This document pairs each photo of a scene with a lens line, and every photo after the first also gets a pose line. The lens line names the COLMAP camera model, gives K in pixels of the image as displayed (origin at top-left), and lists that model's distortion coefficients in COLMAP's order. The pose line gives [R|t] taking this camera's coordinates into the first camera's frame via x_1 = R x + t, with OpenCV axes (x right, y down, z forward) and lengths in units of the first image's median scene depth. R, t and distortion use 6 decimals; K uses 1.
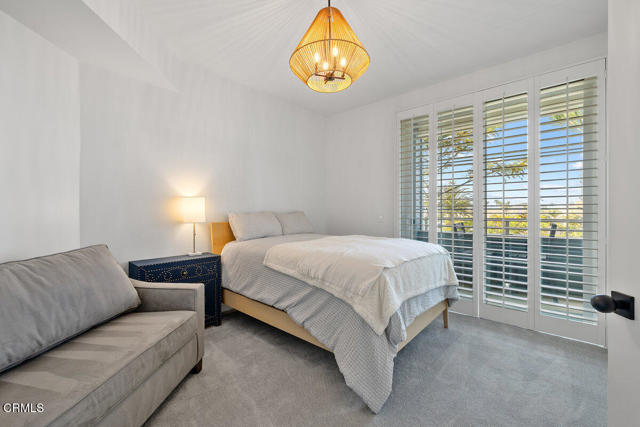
lens RADIAL K [[270.5, 0, 314.7], [0, 270.5, 209.3], [0, 0, 1]] dist [0.000276, -0.000595]
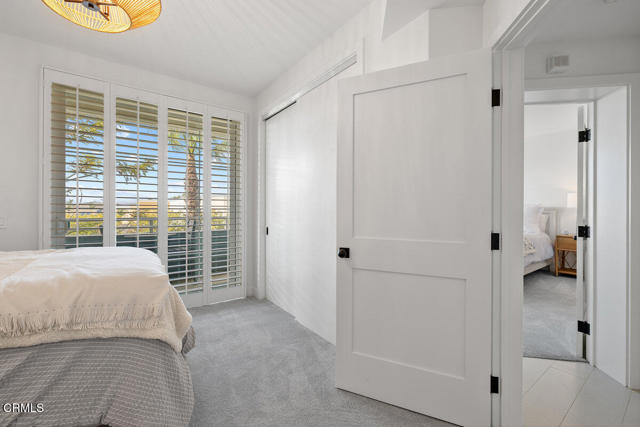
lens RADIAL K [[270.5, 0, 314.9], [0, 270.5, 211.7], [0, 0, 1]] dist [0.000276, -0.000595]
pose [[0.187226, -0.003502, 0.982311, -0.327808], [-0.005663, 0.999973, 0.004644, 0.002695], [-0.982301, -0.006433, 0.187201, 0.249419]]
